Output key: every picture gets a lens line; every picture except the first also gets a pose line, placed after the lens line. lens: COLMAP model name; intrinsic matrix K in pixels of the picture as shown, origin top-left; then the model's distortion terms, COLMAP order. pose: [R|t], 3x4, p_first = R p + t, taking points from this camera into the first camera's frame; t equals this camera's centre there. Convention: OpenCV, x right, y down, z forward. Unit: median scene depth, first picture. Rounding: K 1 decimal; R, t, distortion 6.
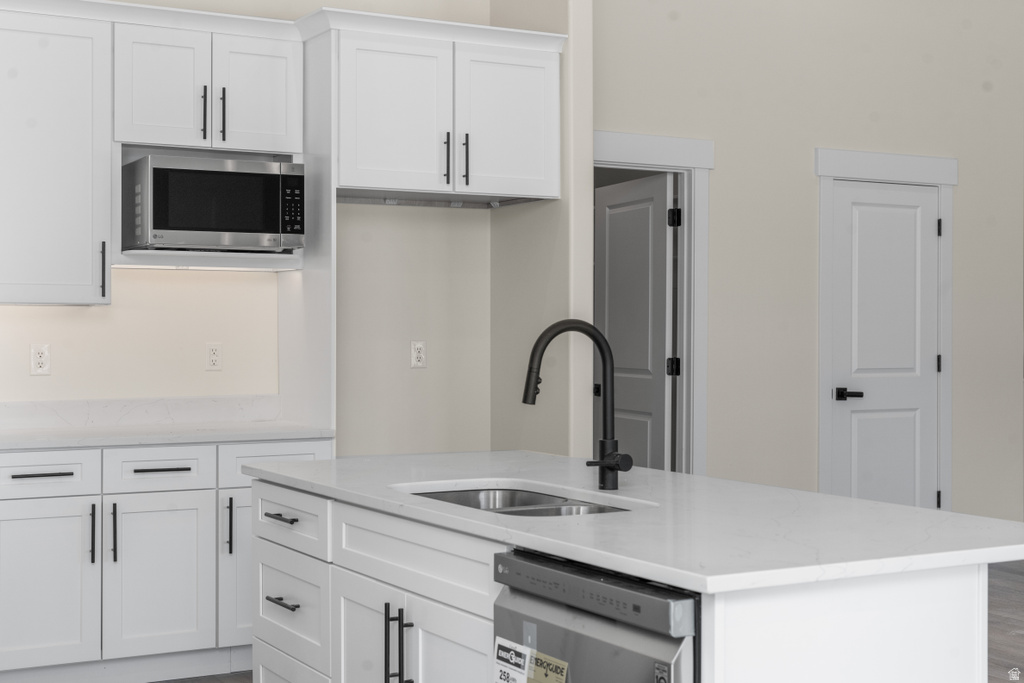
lens RADIAL K [[1474.9, 0, 512.0], [0, 1474.9, 341.5], [0, 0, 1]] dist [0.015934, 0.018945]
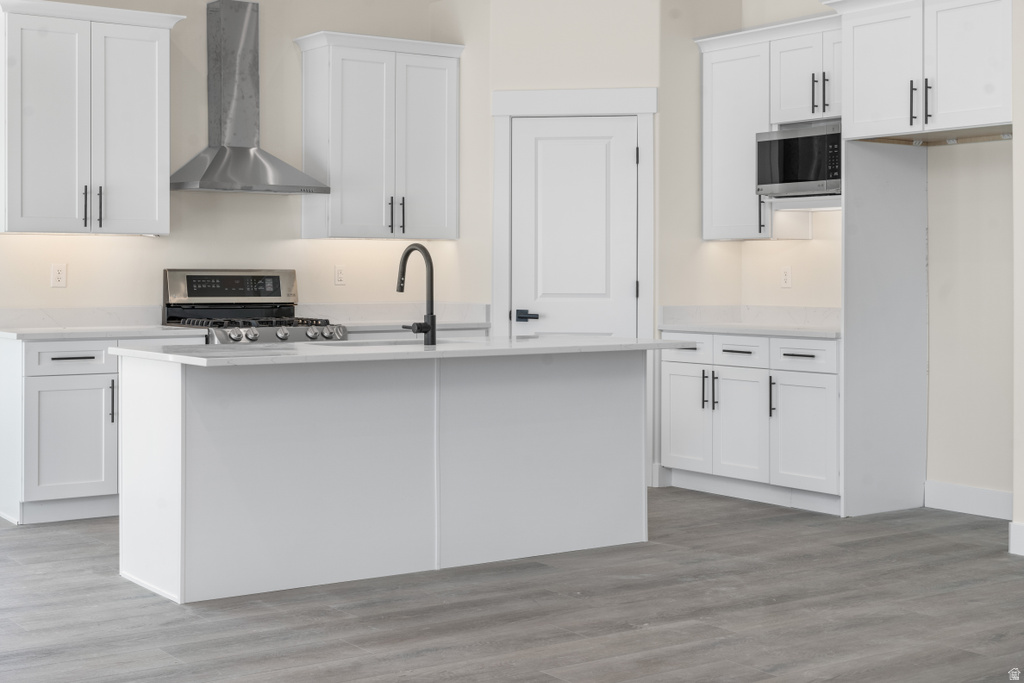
lens RADIAL K [[1474.4, 0, 511.9], [0, 1474.4, 266.7], [0, 0, 1]] dist [0.014356, -0.021475]
pose [[0.103861, -0.005484, -0.994577, 1.101515], [-0.007968, 0.999948, -0.006345, 0.013601], [0.994560, 0.008584, 0.103811, 0.588793]]
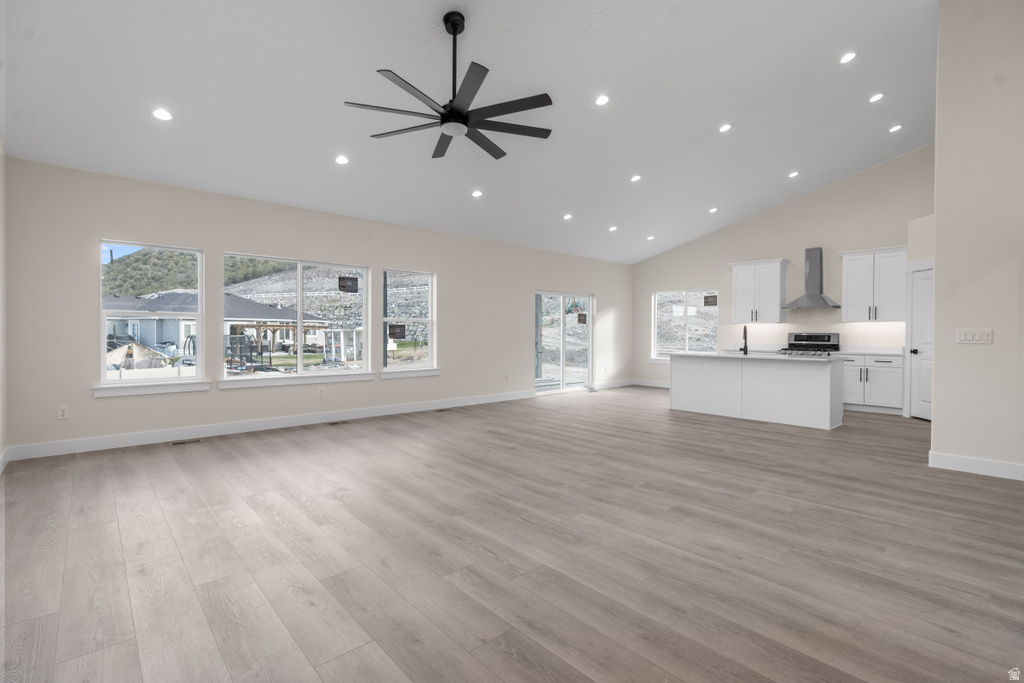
lens RADIAL K [[471.0, 0, 515.0], [0, 471.0, 337.9], [0, 0, 1]] dist [-0.003011, -0.000082]
pose [[-0.973206, -0.001916, -0.229926, 0.869812], [-0.005918, 0.999843, 0.016720, 0.005537], [0.229857, 0.017633, -0.973065, 1.652547]]
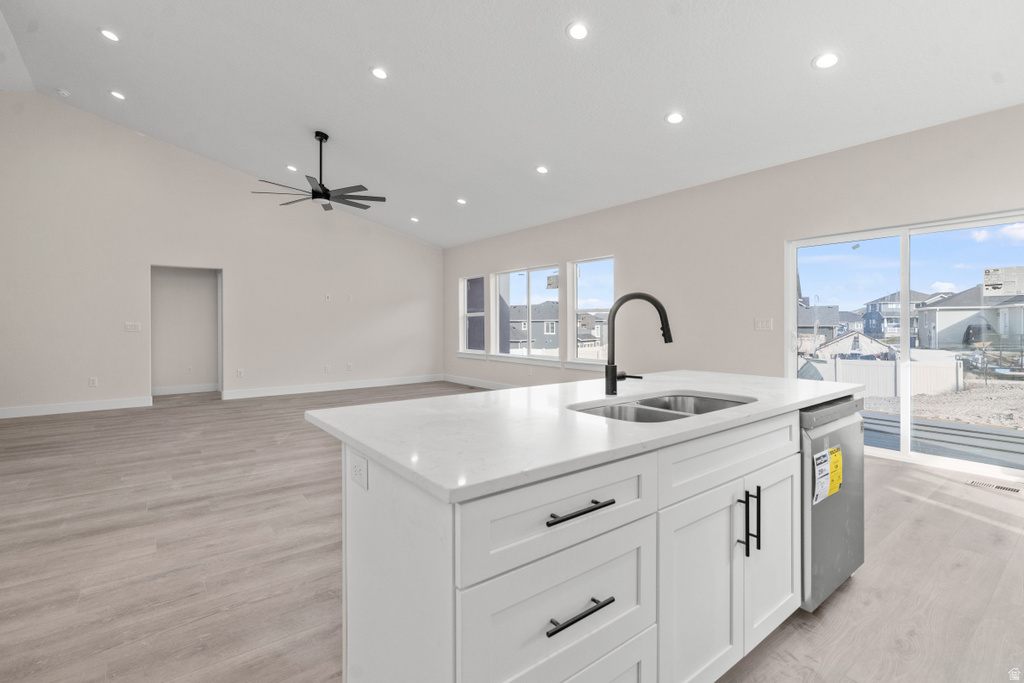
lens RADIAL K [[475.6, 0, 511.4], [0, 475.6, 327.2], [0, 0, 1]] dist [-0.002028, -0.000155]
pose [[-0.153024, -0.005838, 0.988205, -0.291075], [0.011982, 0.999898, 0.007762, 0.011059], [-0.988150, 0.013029, -0.152938, 0.764618]]
